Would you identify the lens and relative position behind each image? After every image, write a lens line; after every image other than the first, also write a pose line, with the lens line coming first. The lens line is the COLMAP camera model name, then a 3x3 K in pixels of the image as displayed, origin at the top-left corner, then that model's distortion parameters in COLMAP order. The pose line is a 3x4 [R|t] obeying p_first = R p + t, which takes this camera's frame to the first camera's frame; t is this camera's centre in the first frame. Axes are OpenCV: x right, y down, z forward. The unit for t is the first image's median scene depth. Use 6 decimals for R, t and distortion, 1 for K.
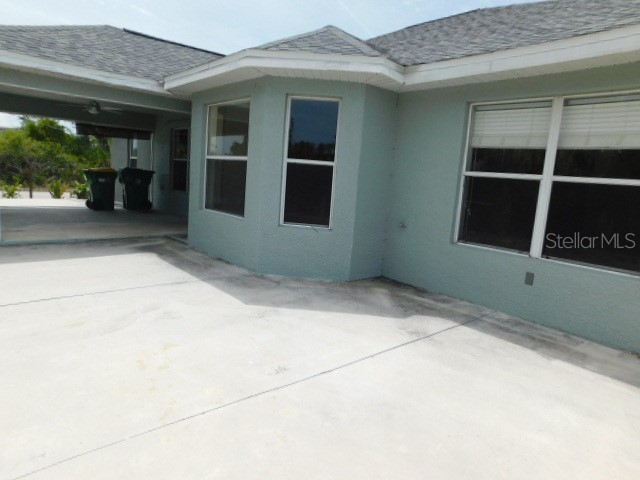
lens RADIAL K [[427.5, 0, 324.6], [0, 427.5, 230.4], [0, 0, 1]] dist [-0.022221, 0.016518]
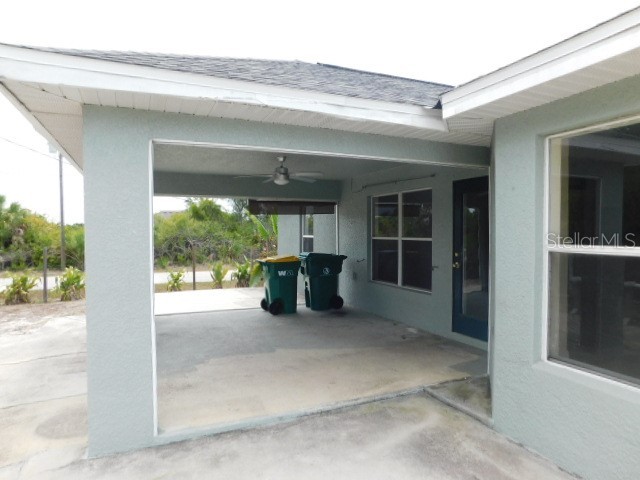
lens RADIAL K [[427.5, 0, 321.3], [0, 427.5, 240.5], [0, 0, 1]] dist [-0.022221, 0.016518]
pose [[0.952041, -0.062397, -0.299540, -0.179395], [0.026762, 0.992215, -0.121629, -0.063340], [0.304798, 0.107780, 0.946299, 0.240035]]
